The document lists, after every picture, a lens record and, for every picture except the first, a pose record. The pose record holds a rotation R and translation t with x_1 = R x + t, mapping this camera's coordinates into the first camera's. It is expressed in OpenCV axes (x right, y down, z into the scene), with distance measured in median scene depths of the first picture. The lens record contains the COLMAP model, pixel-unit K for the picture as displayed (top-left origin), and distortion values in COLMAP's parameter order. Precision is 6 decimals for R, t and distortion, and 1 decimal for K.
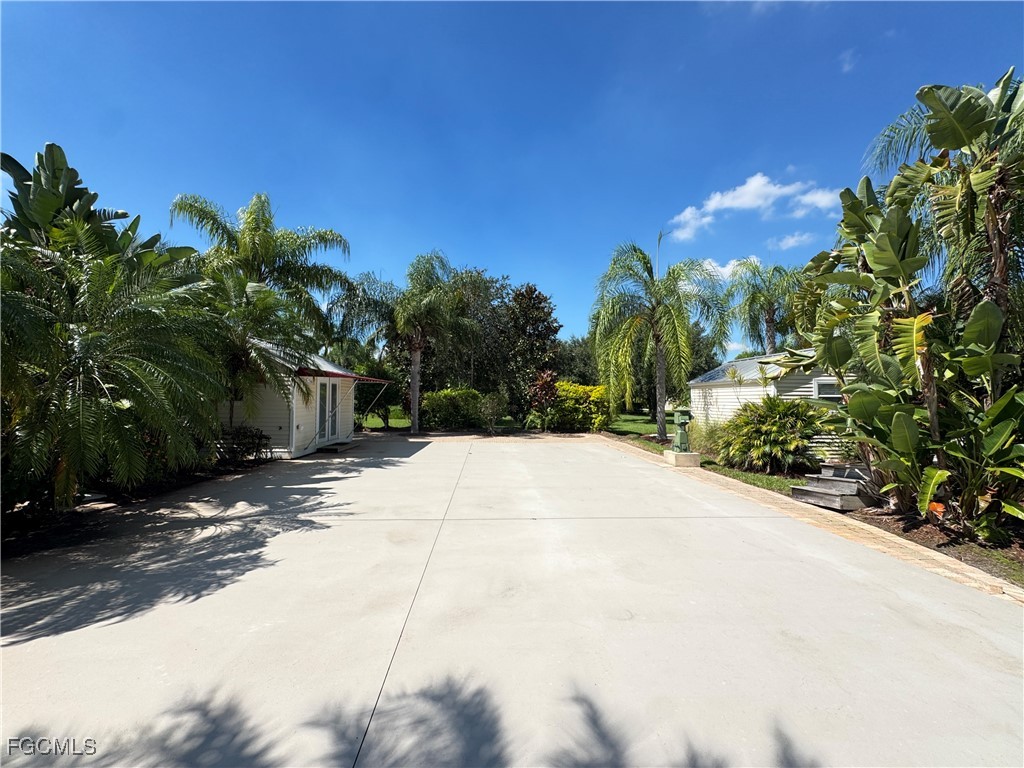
lens RADIAL K [[411.2, 0, 510.3], [0, 411.2, 387.1], [0, 0, 1]] dist [-0.005345, 0.001223]
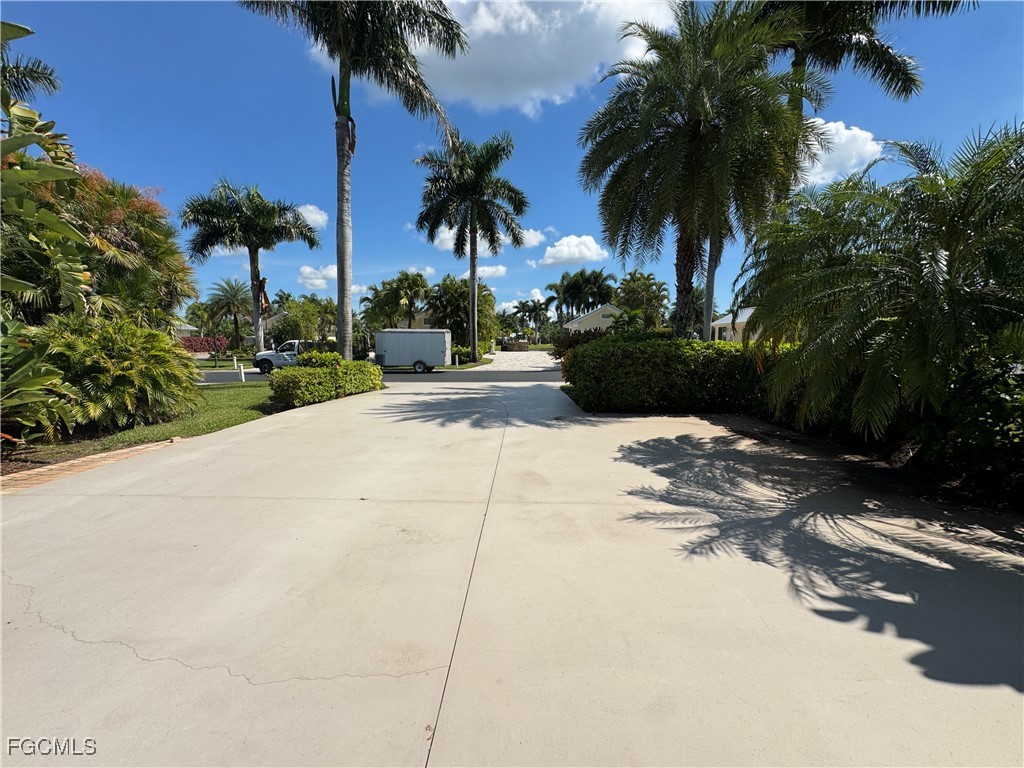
lens RADIAL K [[411.2, 0, 508.2], [0, 411.2, 382.8], [0, 0, 1]] dist [-0.005345, 0.001223]
pose [[-0.995420, -0.016391, 0.094179, -0.072433], [-0.009245, 0.997079, 0.075818, 0.017701], [-0.095146, 0.074600, -0.992664, 0.471637]]
